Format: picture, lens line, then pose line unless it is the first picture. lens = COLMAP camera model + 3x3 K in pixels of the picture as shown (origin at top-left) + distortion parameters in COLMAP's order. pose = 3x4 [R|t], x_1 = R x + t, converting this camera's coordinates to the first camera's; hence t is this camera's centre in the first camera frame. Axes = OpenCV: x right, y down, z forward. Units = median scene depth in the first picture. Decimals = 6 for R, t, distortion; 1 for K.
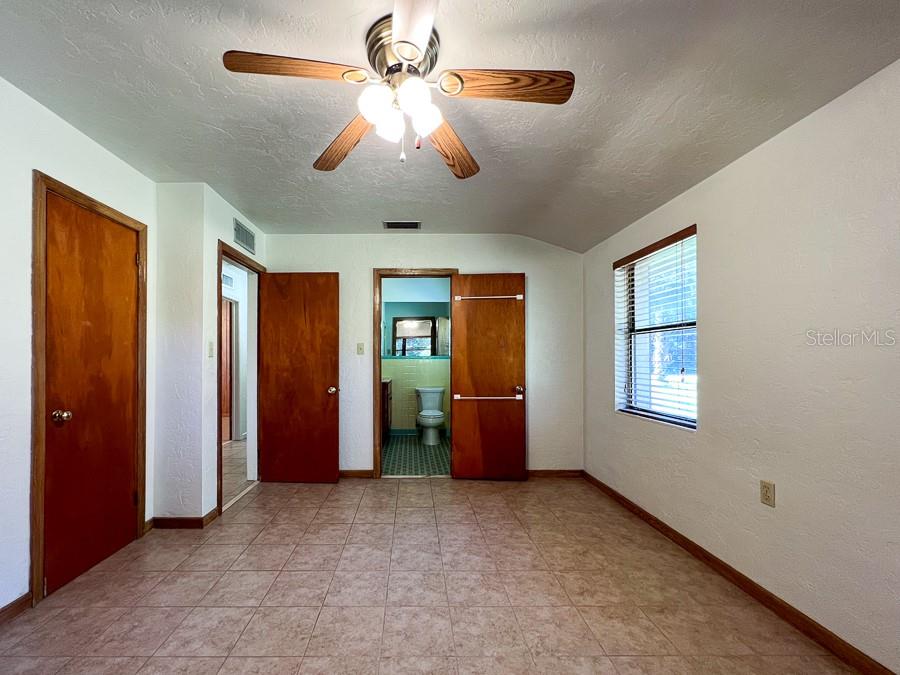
lens RADIAL K [[374.4, 0, 420.9], [0, 374.4, 362.5], [0, 0, 1]] dist [-0.001987, -0.000312]
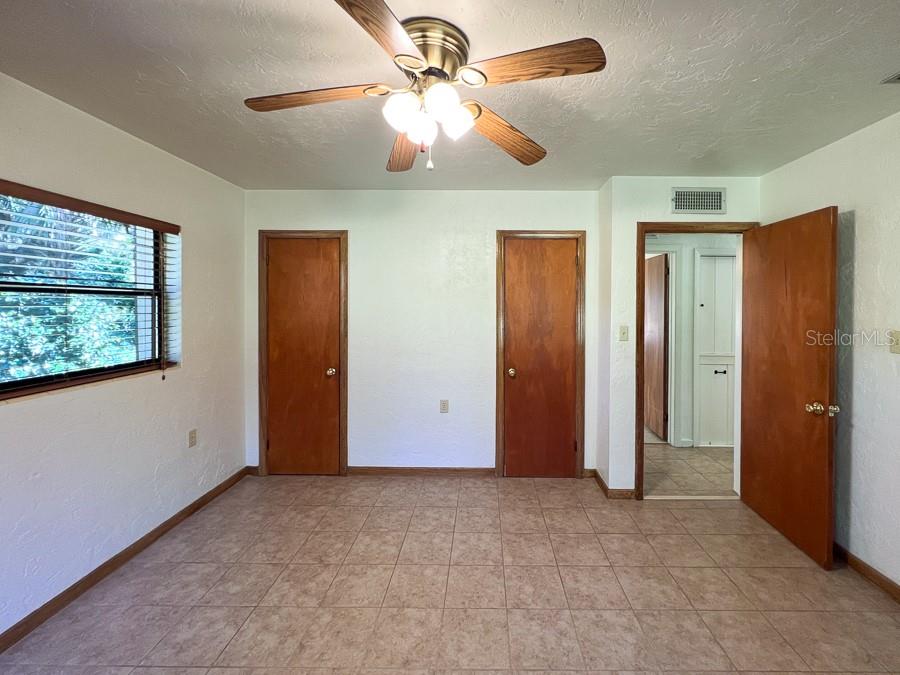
lens RADIAL K [[384.5, 0, 482.2], [0, 384.5, 311.5], [0, 0, 1]] dist [-0.003040, 0.000787]
pose [[-0.024076, 0.022392, -0.999459, 0.594009], [-0.012421, 0.999665, 0.022695, -0.134356], [0.999633, 0.012960, -0.023790, 0.749320]]
